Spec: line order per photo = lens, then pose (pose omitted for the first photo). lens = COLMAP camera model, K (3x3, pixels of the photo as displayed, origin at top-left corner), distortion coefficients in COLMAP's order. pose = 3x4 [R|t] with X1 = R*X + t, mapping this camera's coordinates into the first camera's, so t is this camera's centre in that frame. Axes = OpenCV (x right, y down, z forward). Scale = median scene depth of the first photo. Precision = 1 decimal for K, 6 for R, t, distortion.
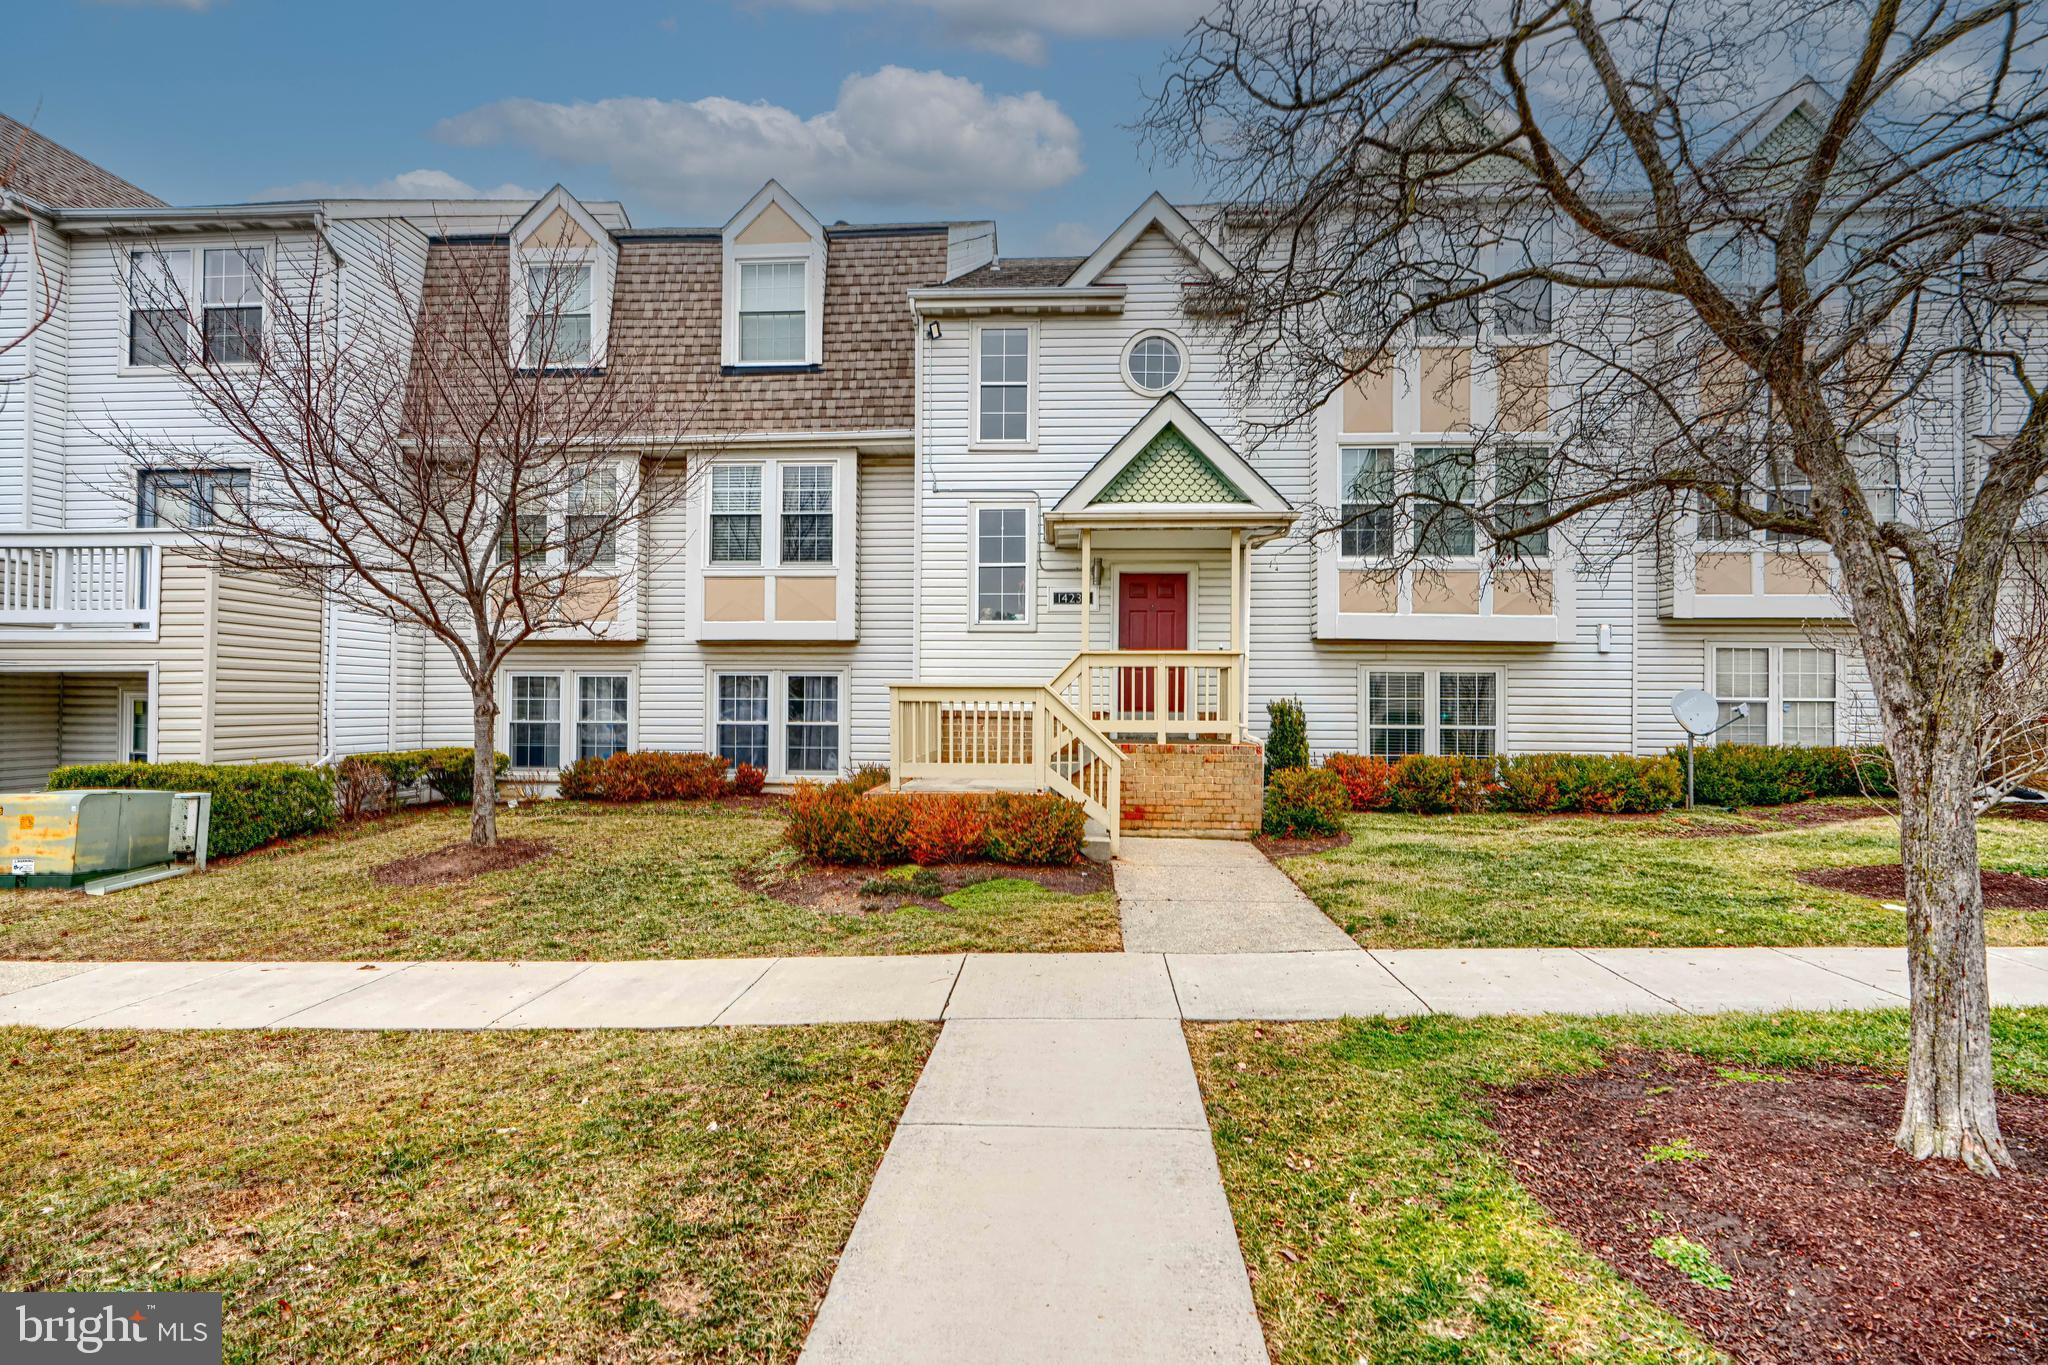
lens RADIAL K [[923.4, 0, 1023.6], [0, 923.4, 684.0], [0, 0, 1]] dist [-0.000123, -0.000215]
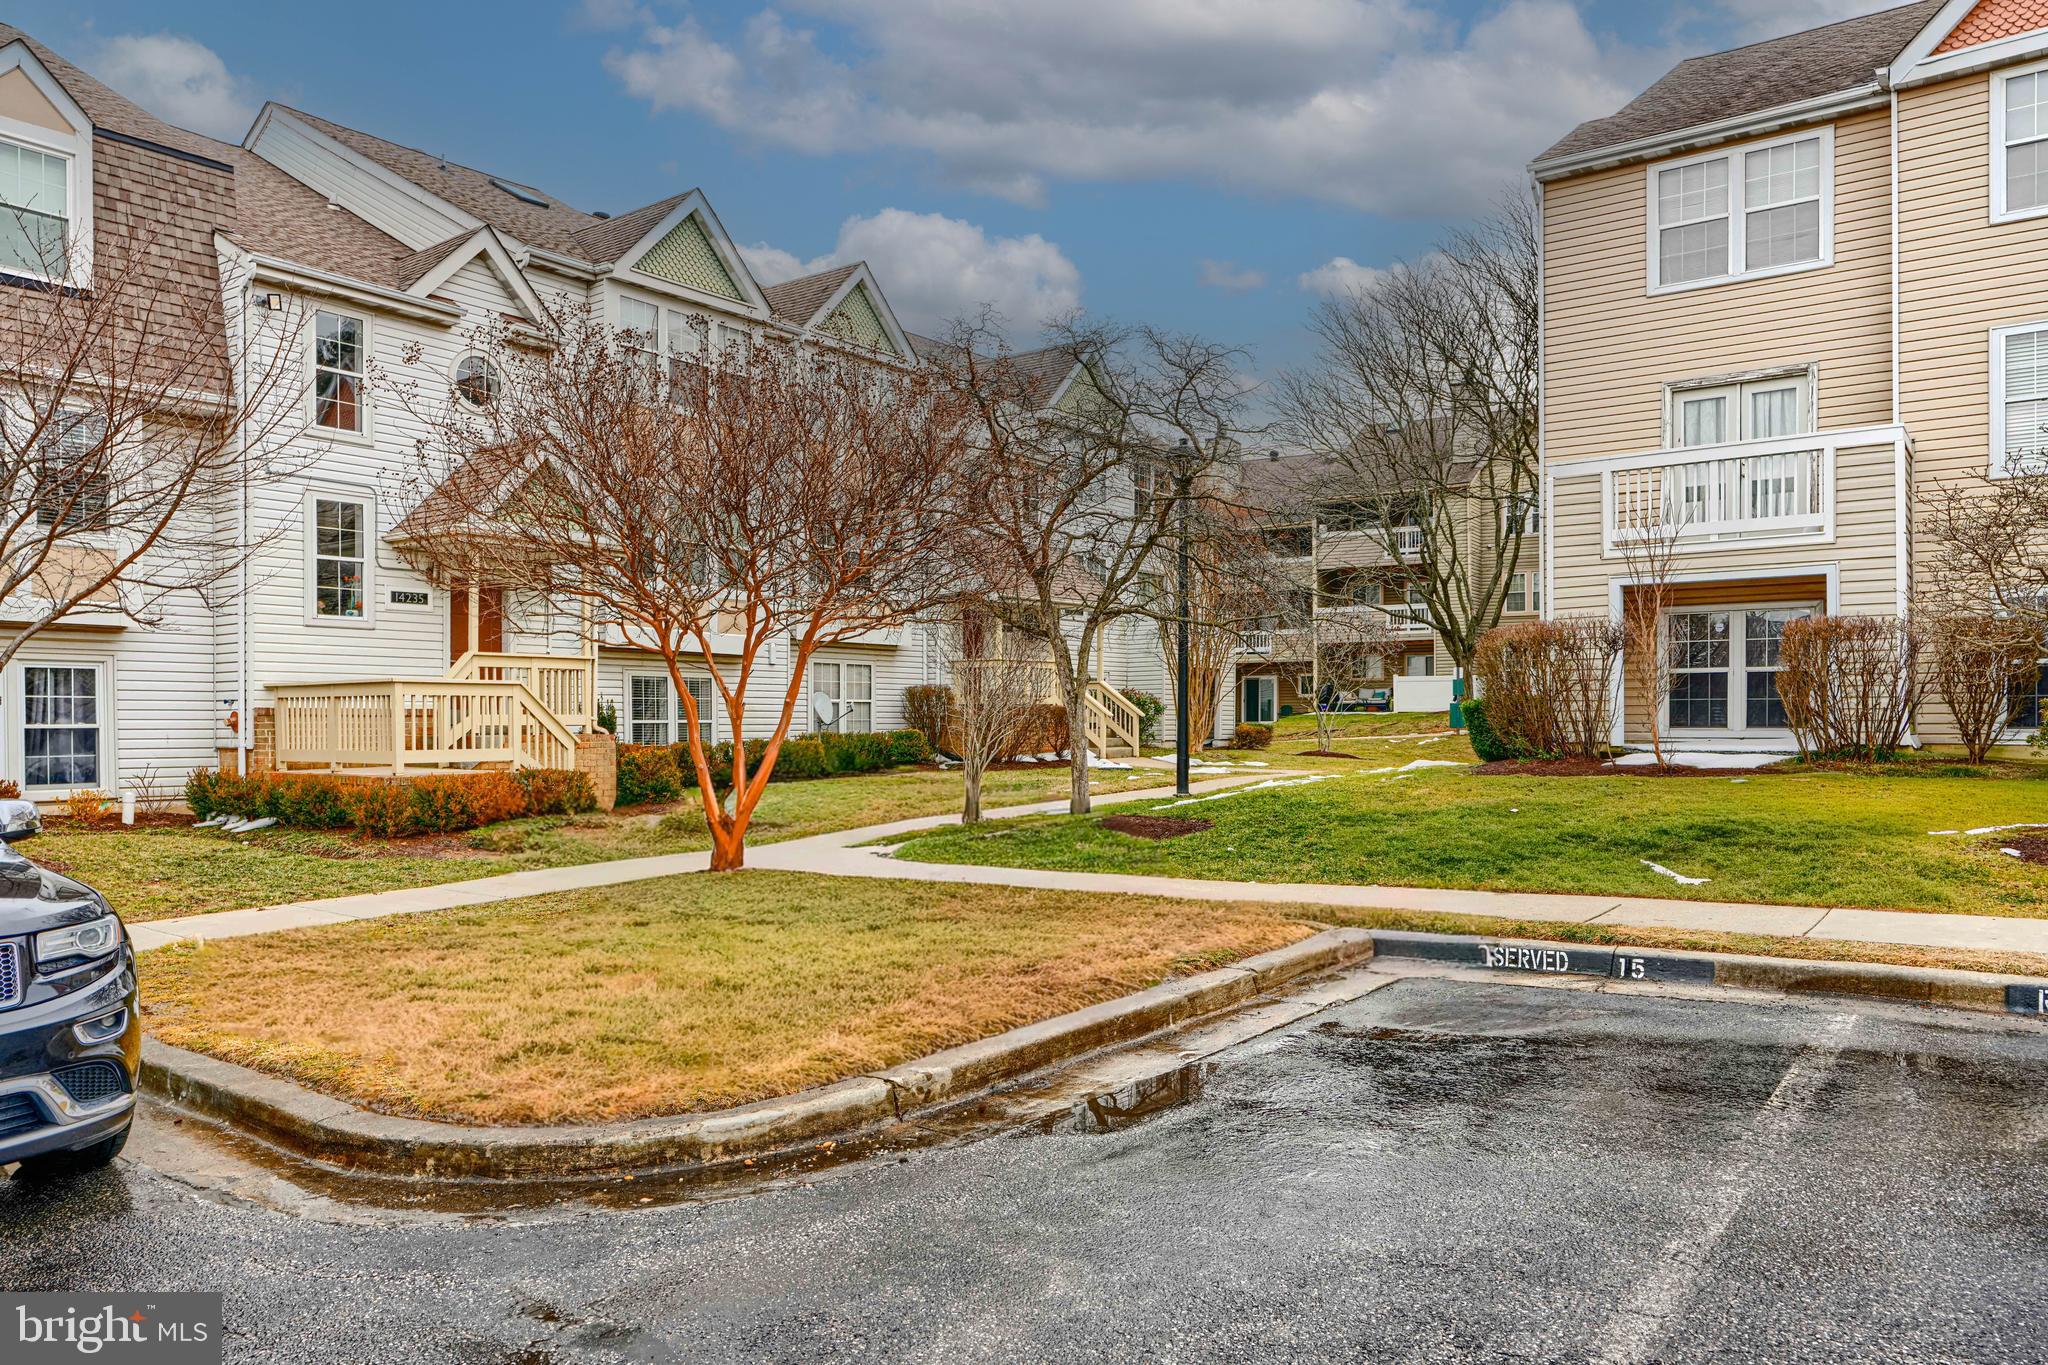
lens RADIAL K [[923.4, 0, 1023.6], [0, 923.4, 684.0], [0, 0, 1]] dist [-0.000123, -0.000215]
pose [[0.594948, 0.011347, 0.803684, -0.370570], [-0.014588, 0.999888, -0.003318, -0.004134], [-0.803632, -0.009750, 0.595047, -0.159892]]
